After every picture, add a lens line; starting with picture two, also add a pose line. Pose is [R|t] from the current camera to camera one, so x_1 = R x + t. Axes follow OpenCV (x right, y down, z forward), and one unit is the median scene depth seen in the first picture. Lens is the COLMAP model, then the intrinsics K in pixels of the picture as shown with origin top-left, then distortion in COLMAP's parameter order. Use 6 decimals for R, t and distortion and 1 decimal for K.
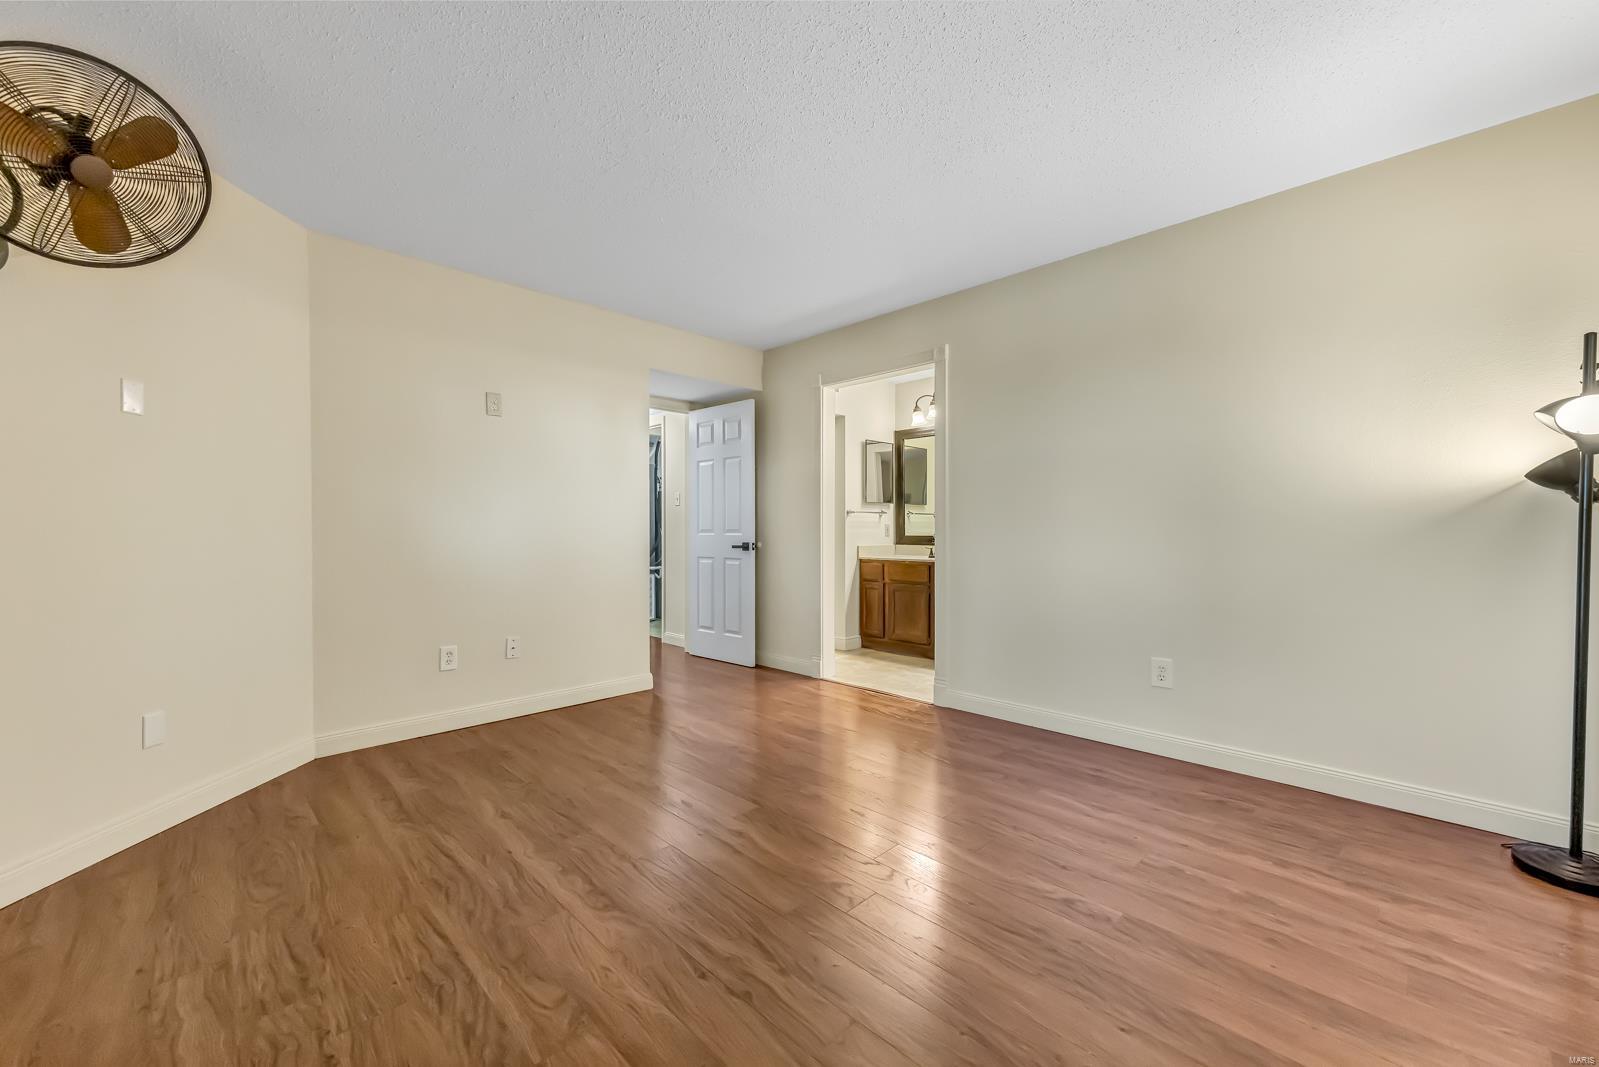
lens RADIAL K [[623.3, 0, 799.5], [0, 623.3, 533.5], [0, 0, 1]] dist [0.007965, -0.000215]
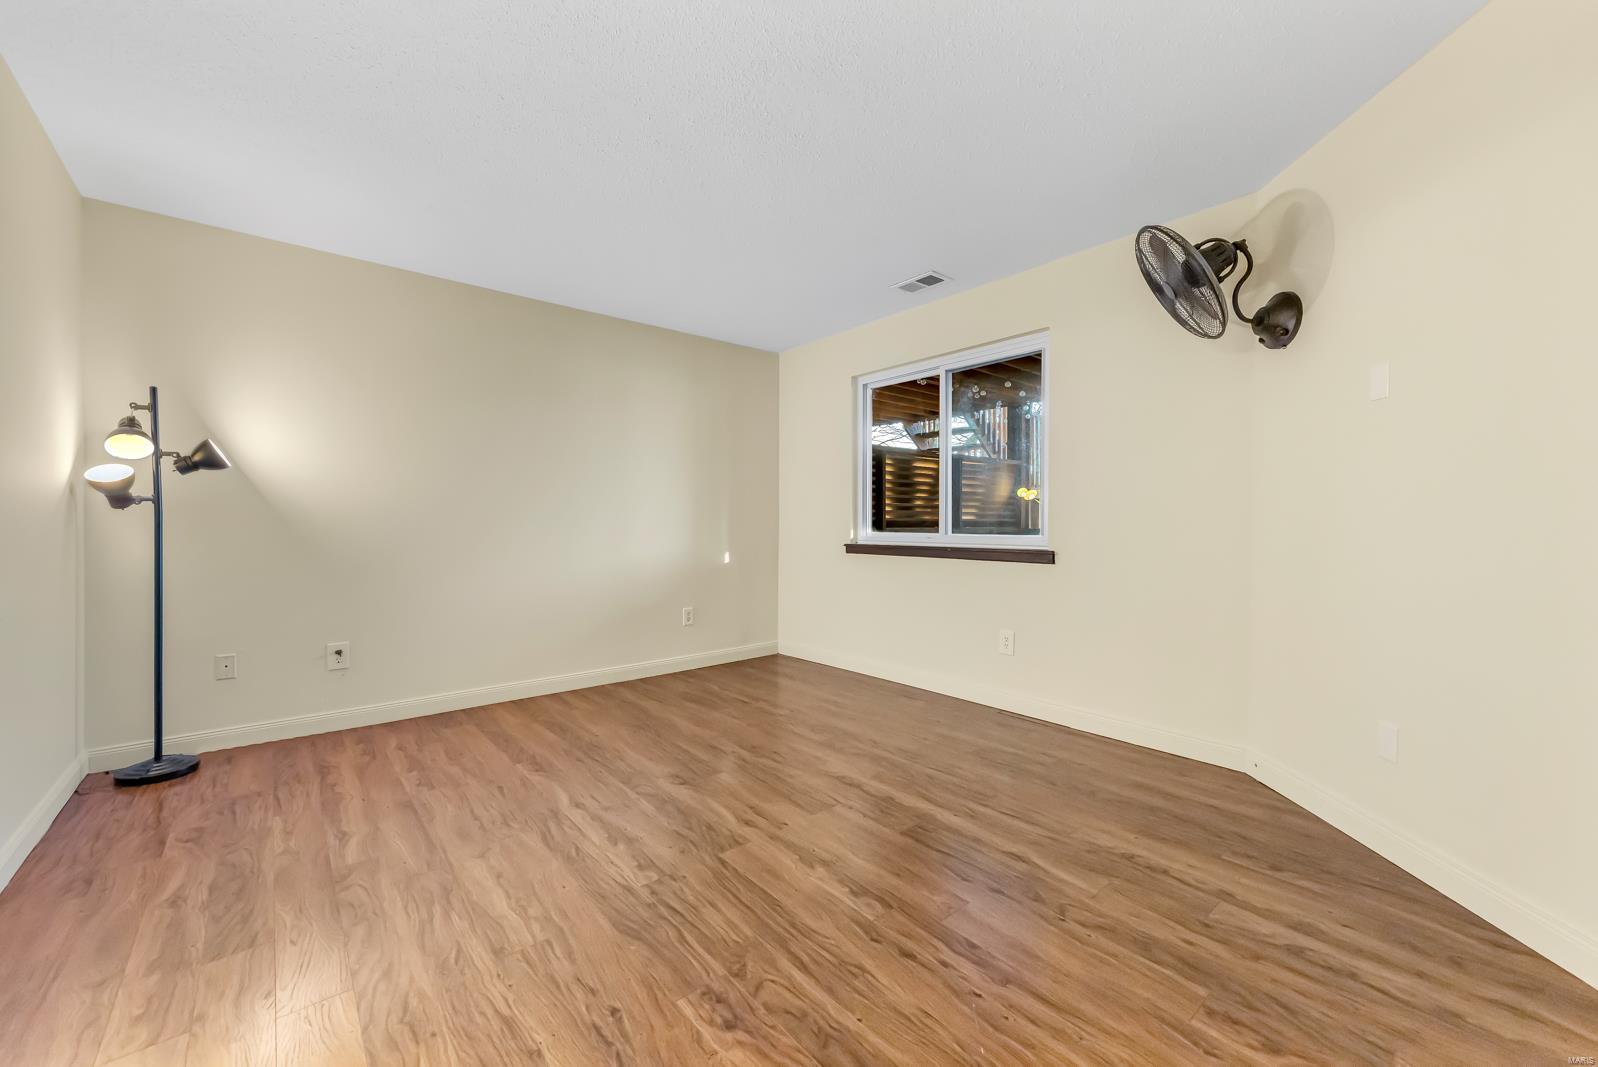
lens RADIAL K [[622.9, 0, 799.0], [0, 622.9, 533.5], [0, 0, 1]] dist [0.007965, -0.000215]
pose [[-0.996706, 0.003709, 0.081015, -0.263768], [0.005467, 0.999754, 0.021488, -0.009098], [-0.080915, 0.021860, -0.996481, 1.987235]]
